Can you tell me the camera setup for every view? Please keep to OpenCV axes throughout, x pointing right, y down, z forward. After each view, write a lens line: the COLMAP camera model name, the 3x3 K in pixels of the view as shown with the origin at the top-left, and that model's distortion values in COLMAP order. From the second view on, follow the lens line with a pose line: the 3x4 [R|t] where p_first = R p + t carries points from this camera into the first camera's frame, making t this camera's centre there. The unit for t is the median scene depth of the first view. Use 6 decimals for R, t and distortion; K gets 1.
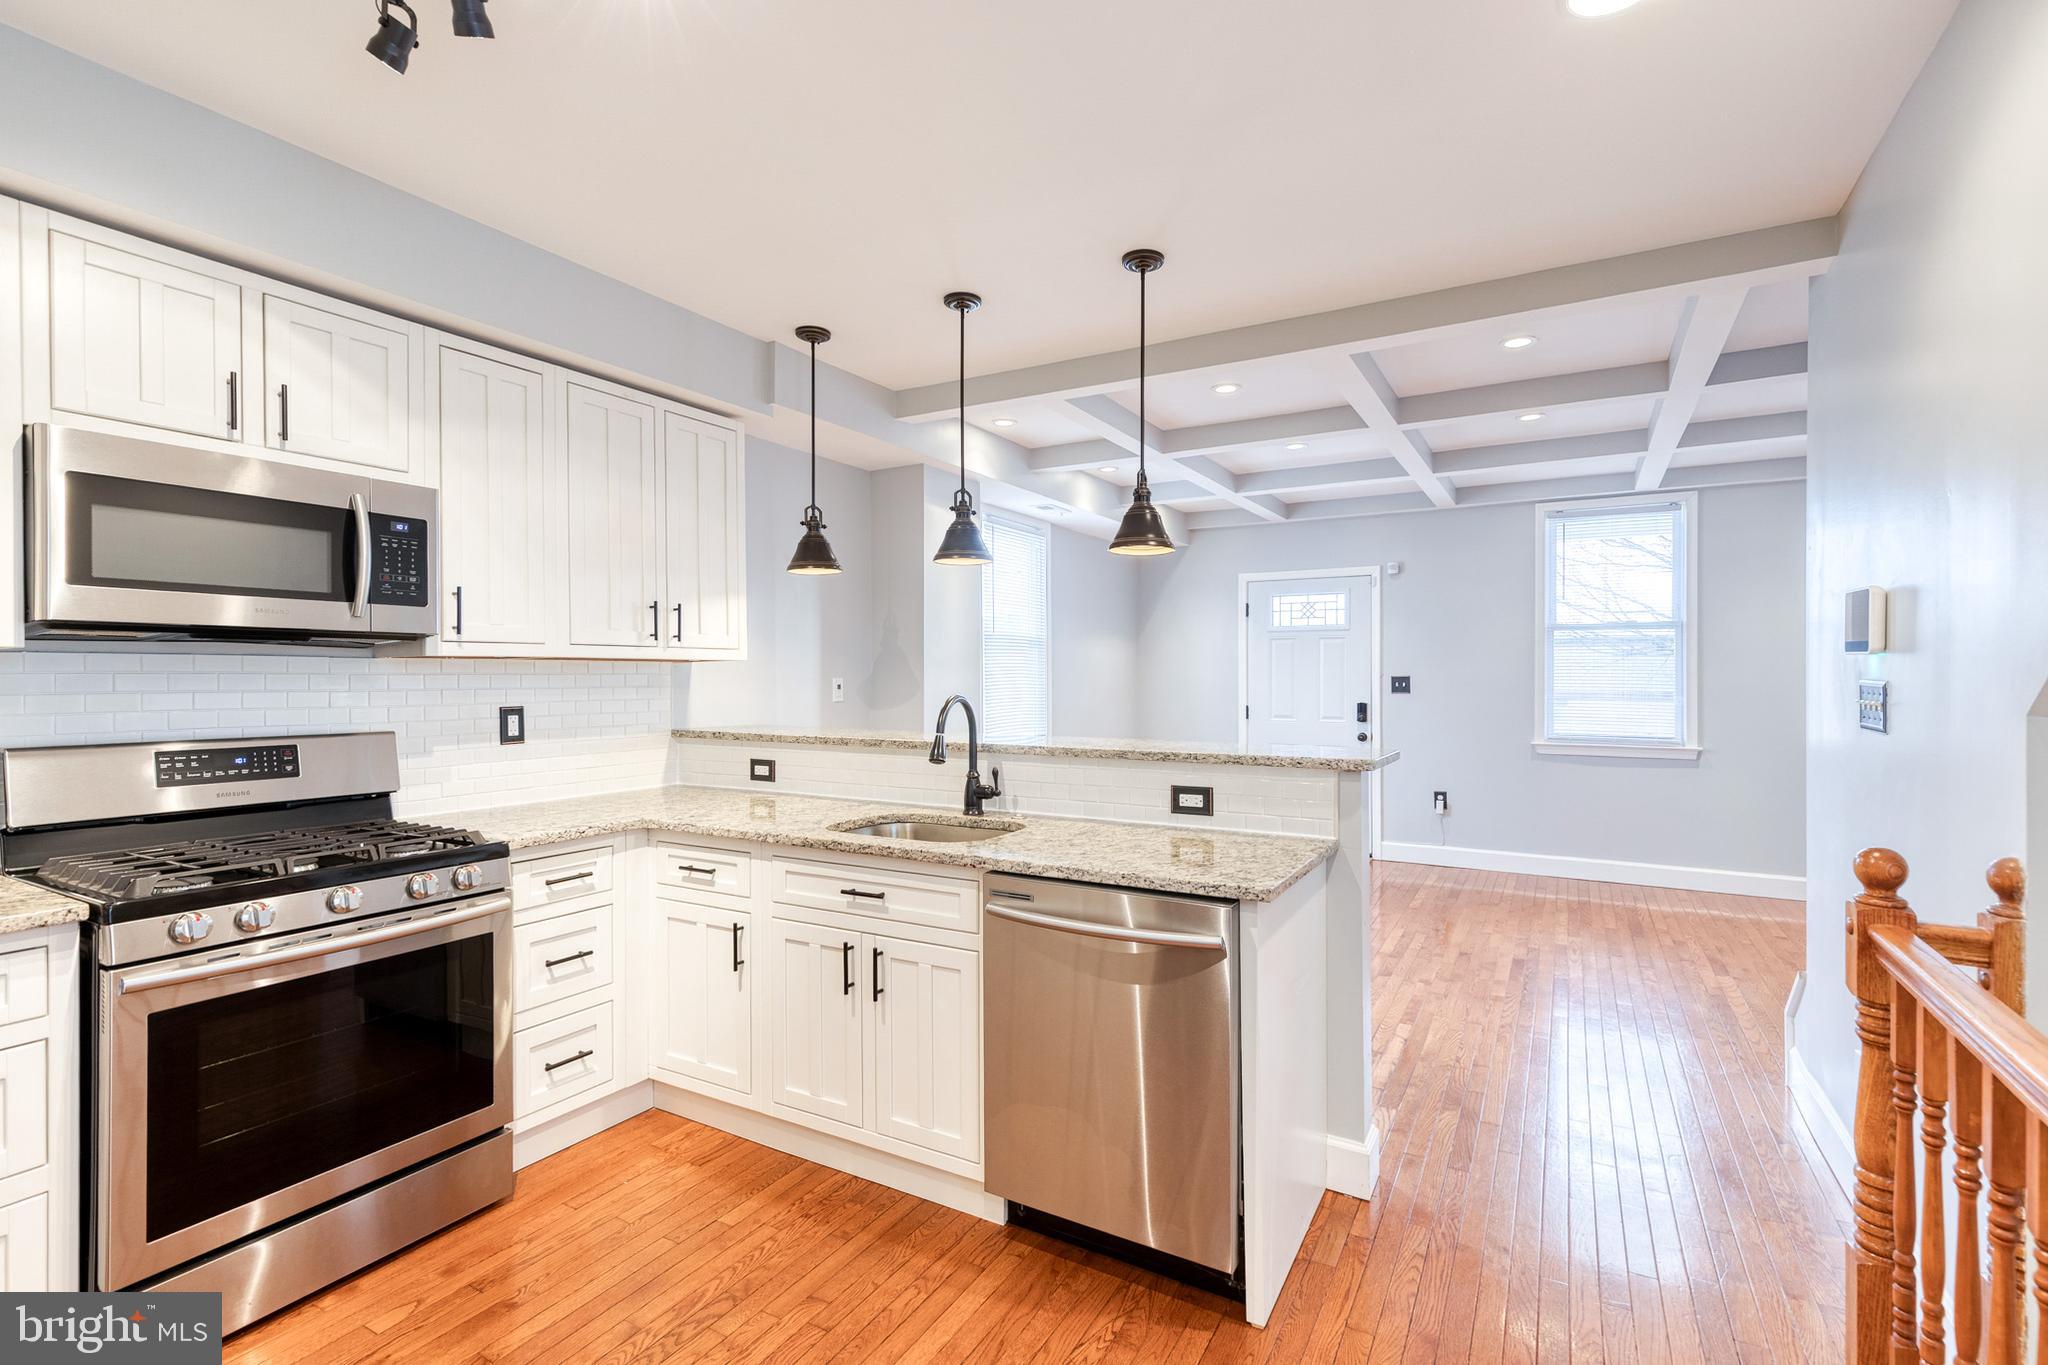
lens RADIAL K [[933.7, 0, 1034.3], [0, 933.7, 678.2], [0, 0, 1]] dist [0.012346, -0.001863]
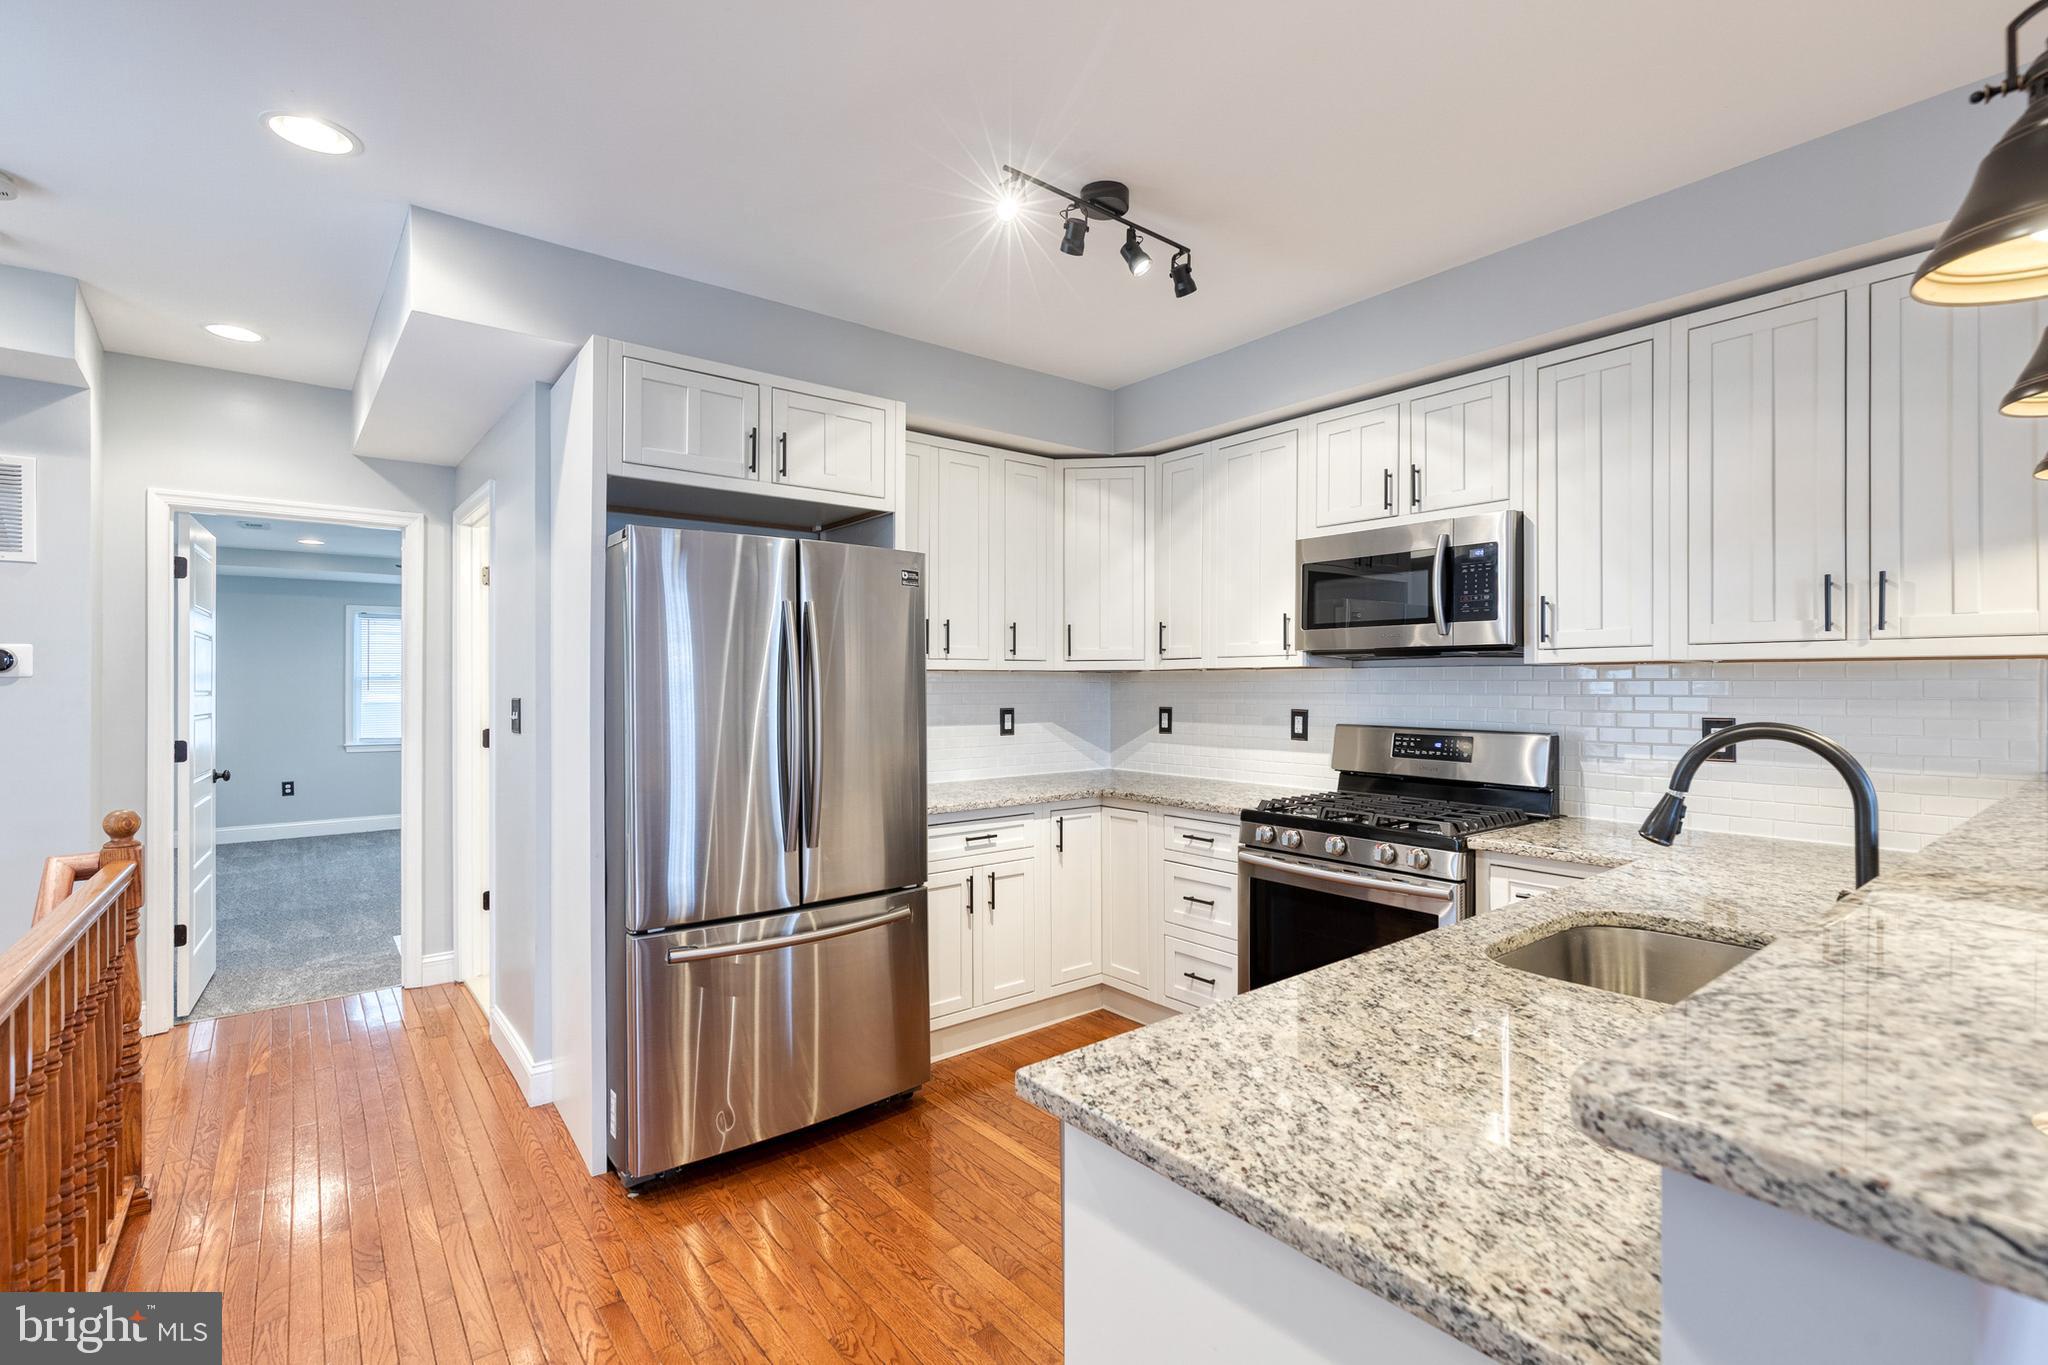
lens RADIAL K [[933.7, 0, 1047.0], [0, 933.7, 679.8], [0, 0, 1]] dist [0.012346, -0.001863]
pose [[-0.360110, 0.000609, -0.932910, 0.465675], [0.000961, 0.999999, 0.000282, -0.005298], [0.932910, -0.000795, -0.360110, 0.732220]]
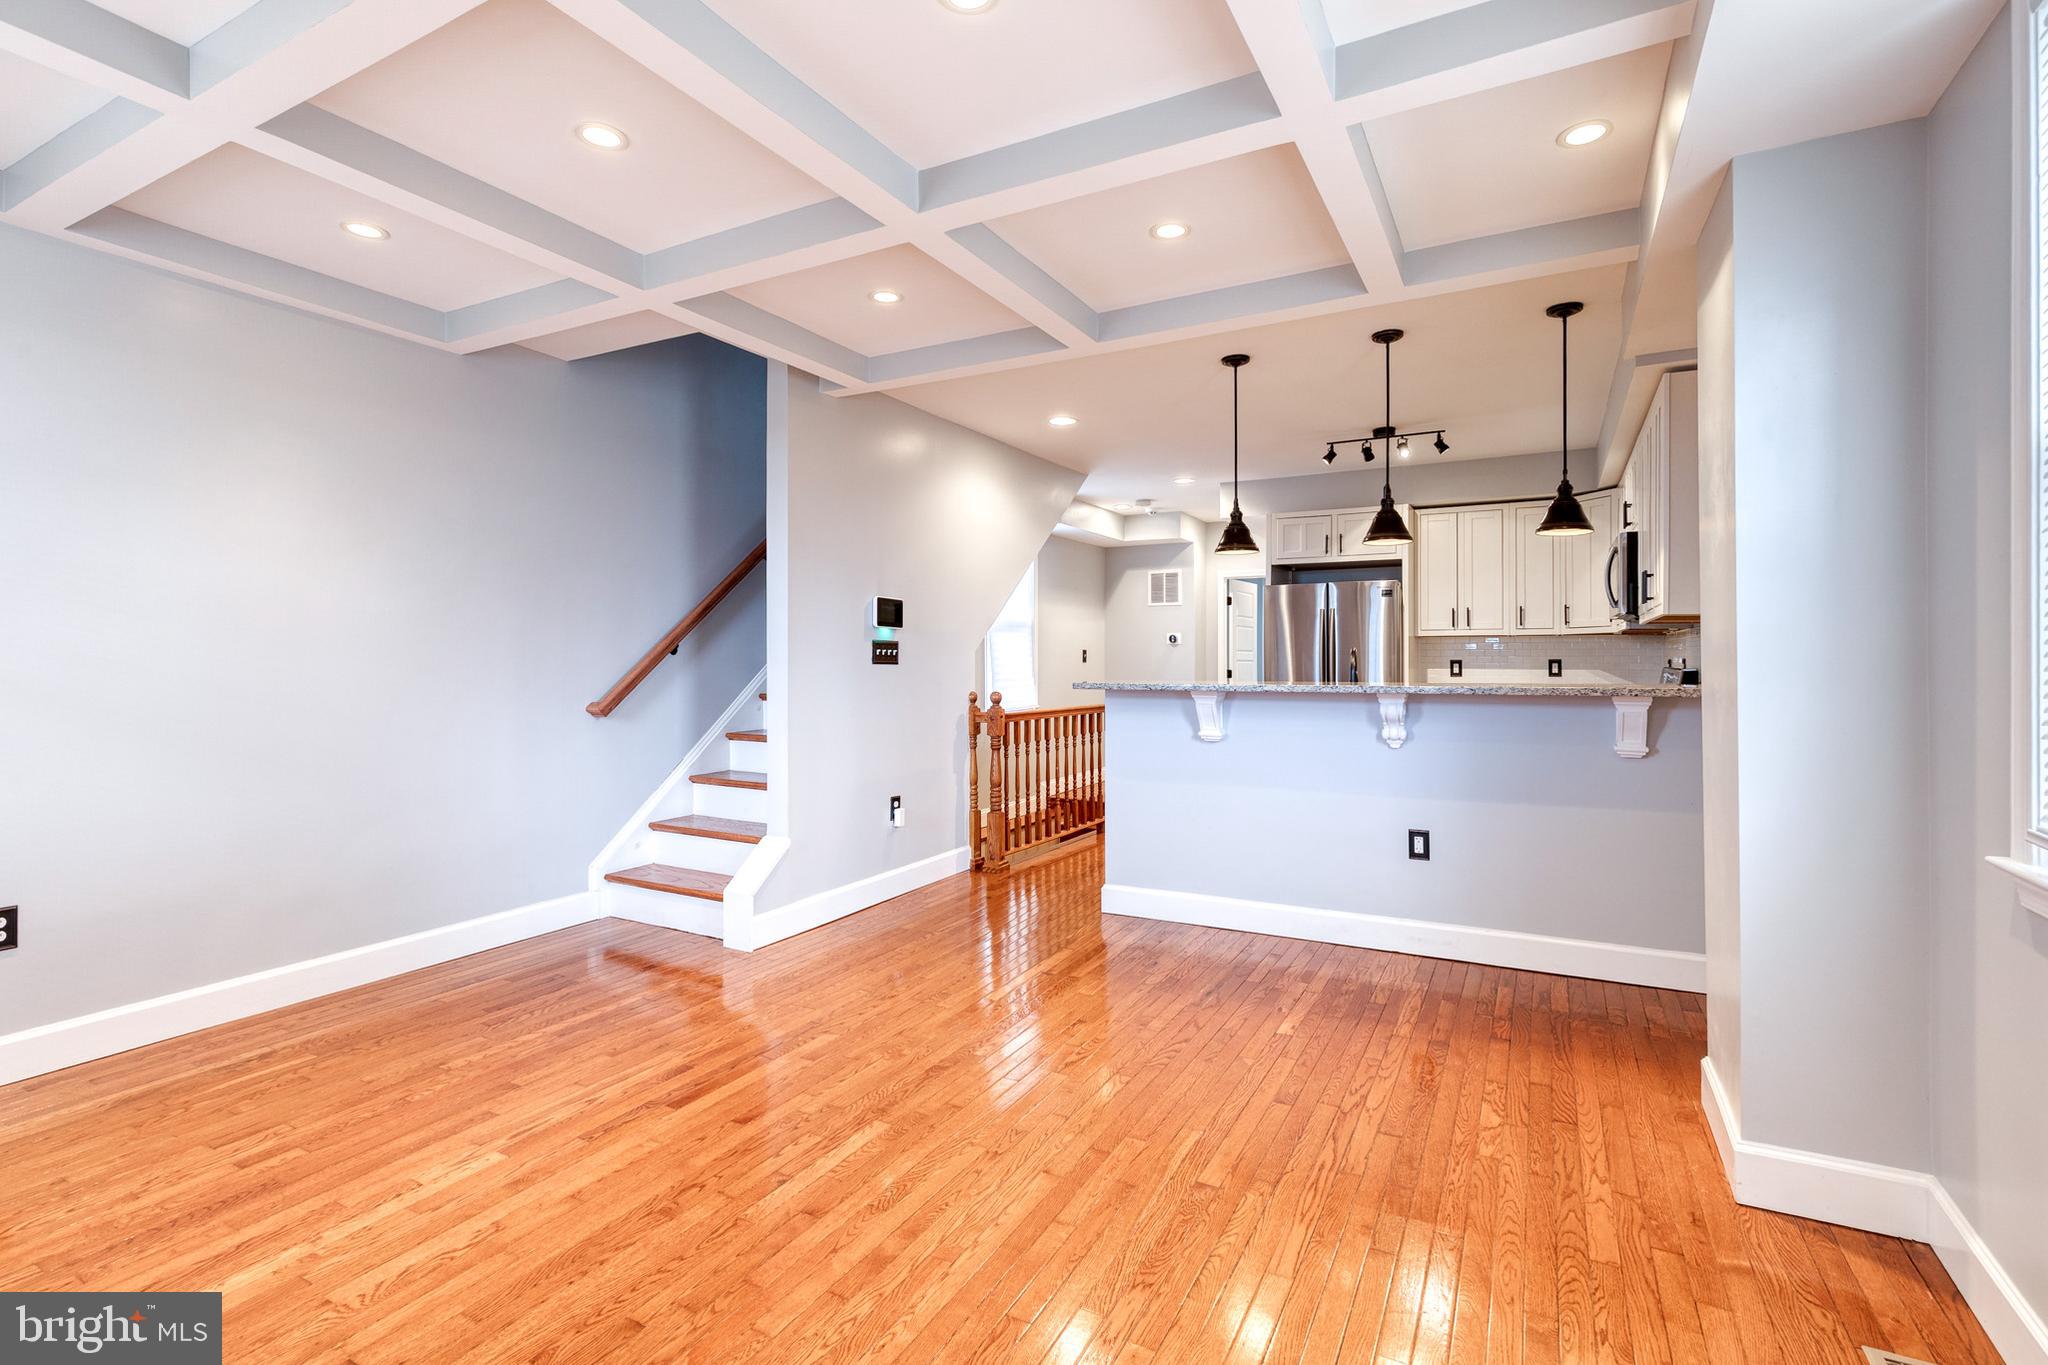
lens RADIAL K [[933.7, 0, 1055.8], [0, 933.7, 656.3], [0, 0, 1]] dist [0.012346, -0.001863]
pose [[-0.999068, 0.001763, -0.043130, 0.432728], [0.001757, 0.999998, 0.000169, 0.027206], [0.043130, 0.000093, -0.999069, 2.265142]]
